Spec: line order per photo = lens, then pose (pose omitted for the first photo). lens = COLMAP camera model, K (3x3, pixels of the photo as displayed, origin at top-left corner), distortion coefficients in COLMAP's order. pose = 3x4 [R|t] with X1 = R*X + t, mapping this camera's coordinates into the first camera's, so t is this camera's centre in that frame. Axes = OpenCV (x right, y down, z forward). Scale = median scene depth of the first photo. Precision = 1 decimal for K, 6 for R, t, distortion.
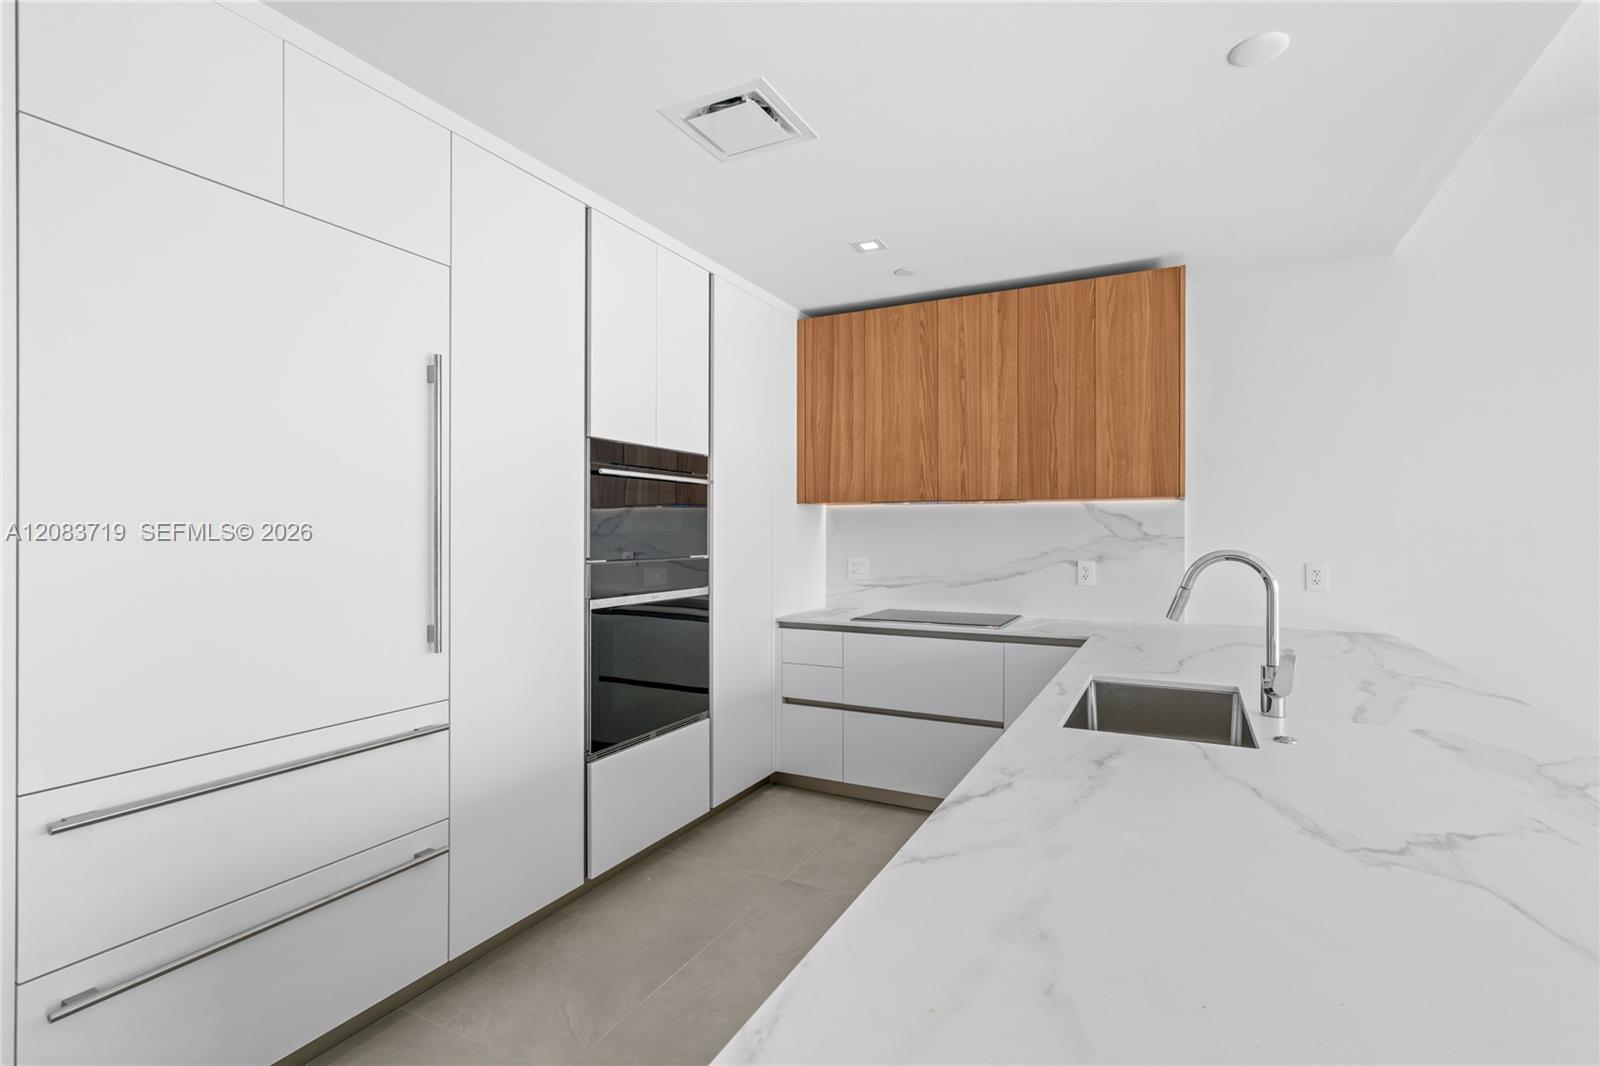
lens RADIAL K [[751.1, 0, 806.7], [0, 751.1, 530.4], [0, 0, 1]] dist [-0.000695, 0.000278]
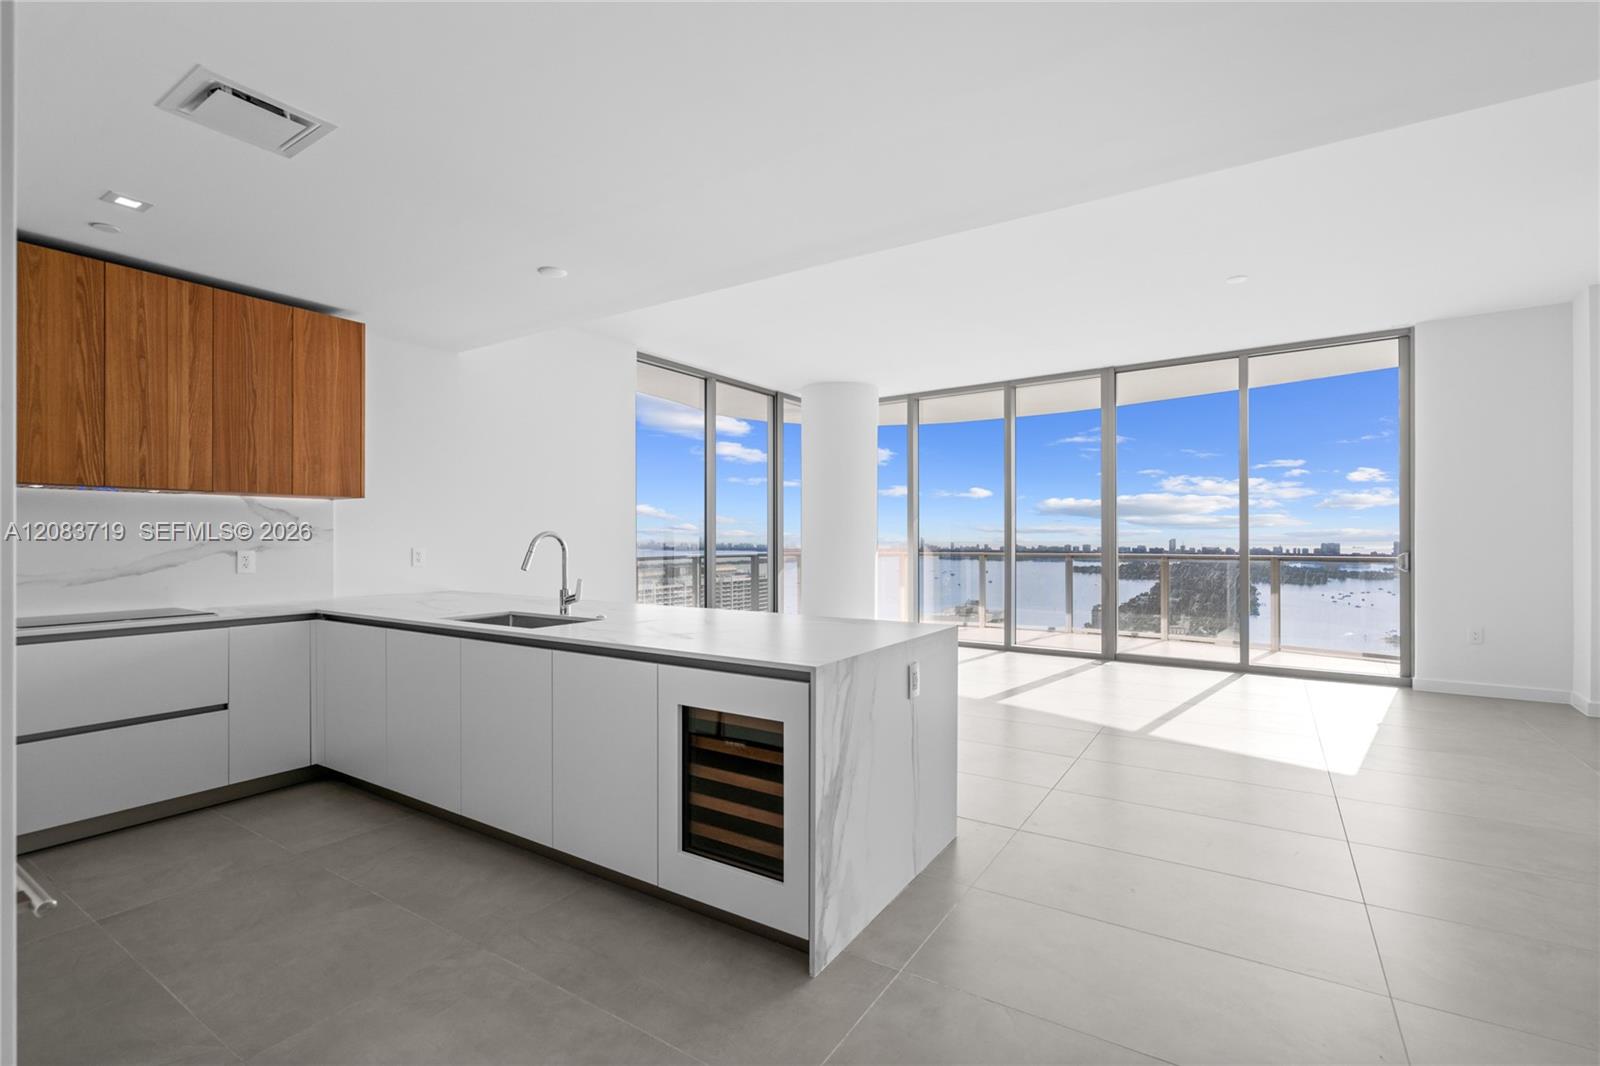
lens RADIAL K [[722.7, 0, 802.2], [0, 722.7, 533.2], [0, 0, 1]] dist [0.000273, 0.000104]
pose [[0.107976, 0.005118, 0.994140, -0.609029], [-0.000499, 0.999987, -0.005094, 0.020692], [-0.994153, 0.000054, 0.107977, 0.085781]]
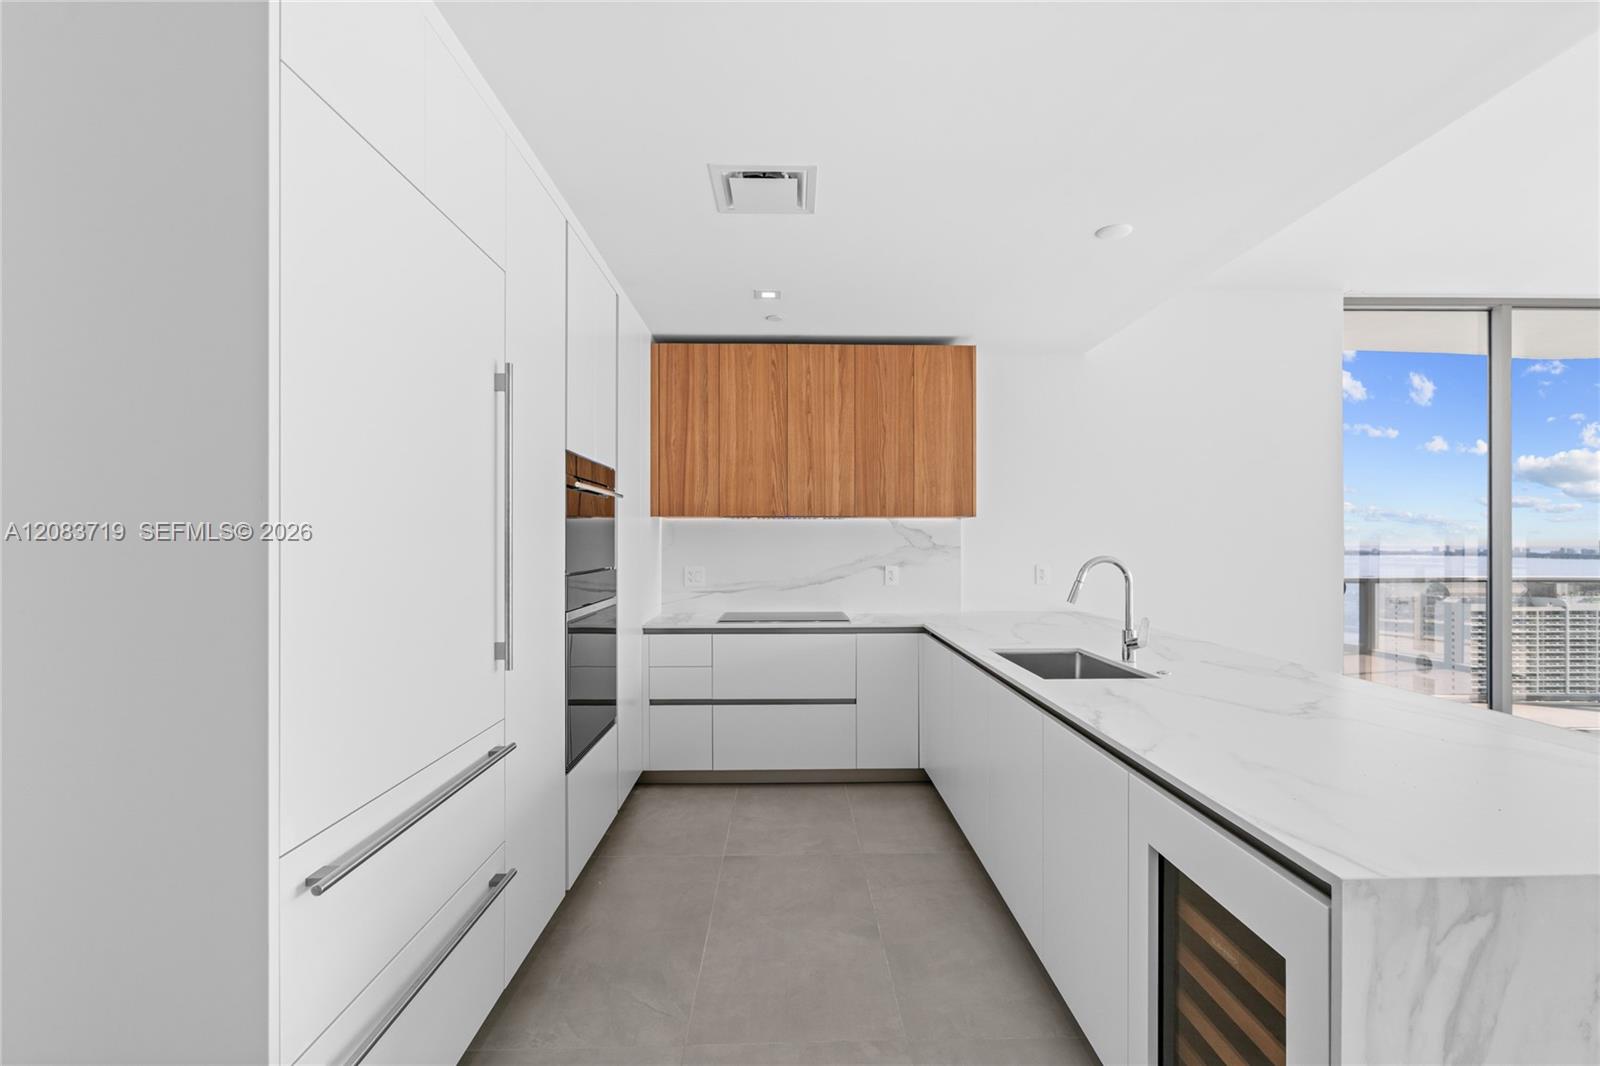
lens RADIAL K [[730.2, 0, 803.4], [0, 730.2, 537.7], [0, 0, 1]] dist [-0.002346, 0.000961]
pose [[0.881873, 0.001244, 0.471485, -0.348104], [-0.000215, 0.999997, -0.002235, -0.003975], [-0.471486, 0.001870, 0.881872, -0.009531]]
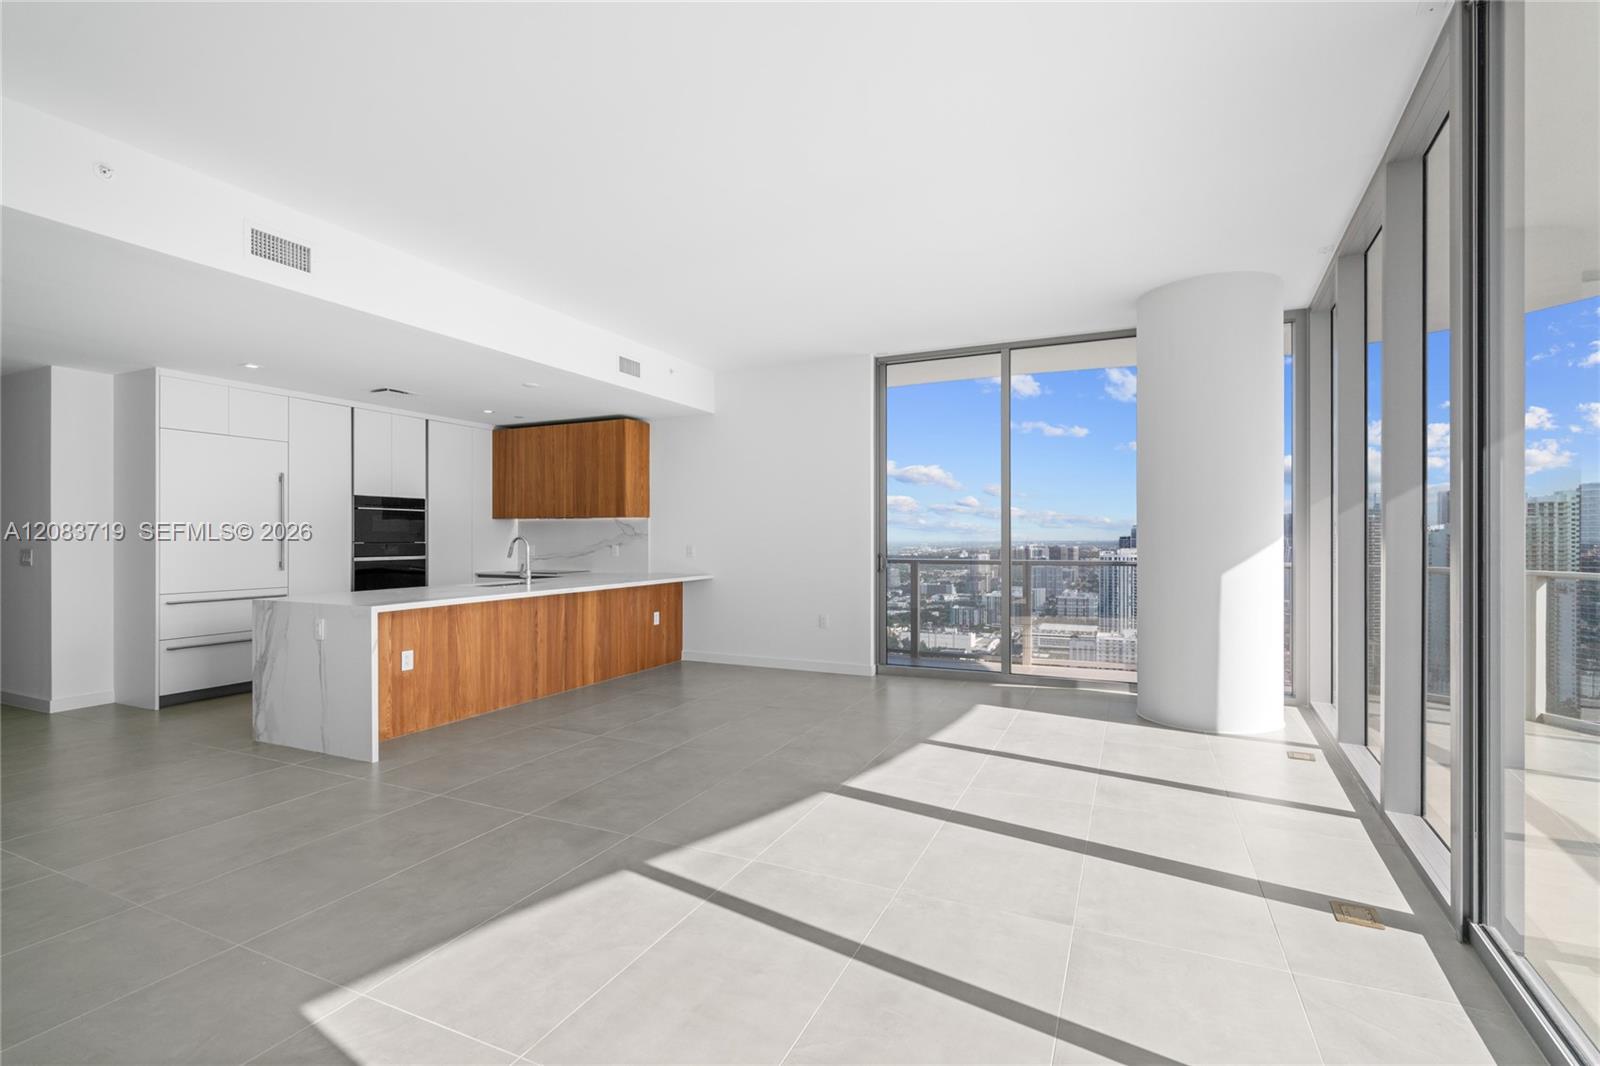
lens RADIAL K [[720.1, 0, 799.9], [0, 720.1, 533.0], [0, 0, 1]] dist [-0.000410, -0.000069]
pose [[0.999625, -0.000743, 0.027370, 0.885775], [0.000854, 0.999991, -0.004045, 0.014142], [-0.027367, 0.004067, 0.999617, -1.147938]]
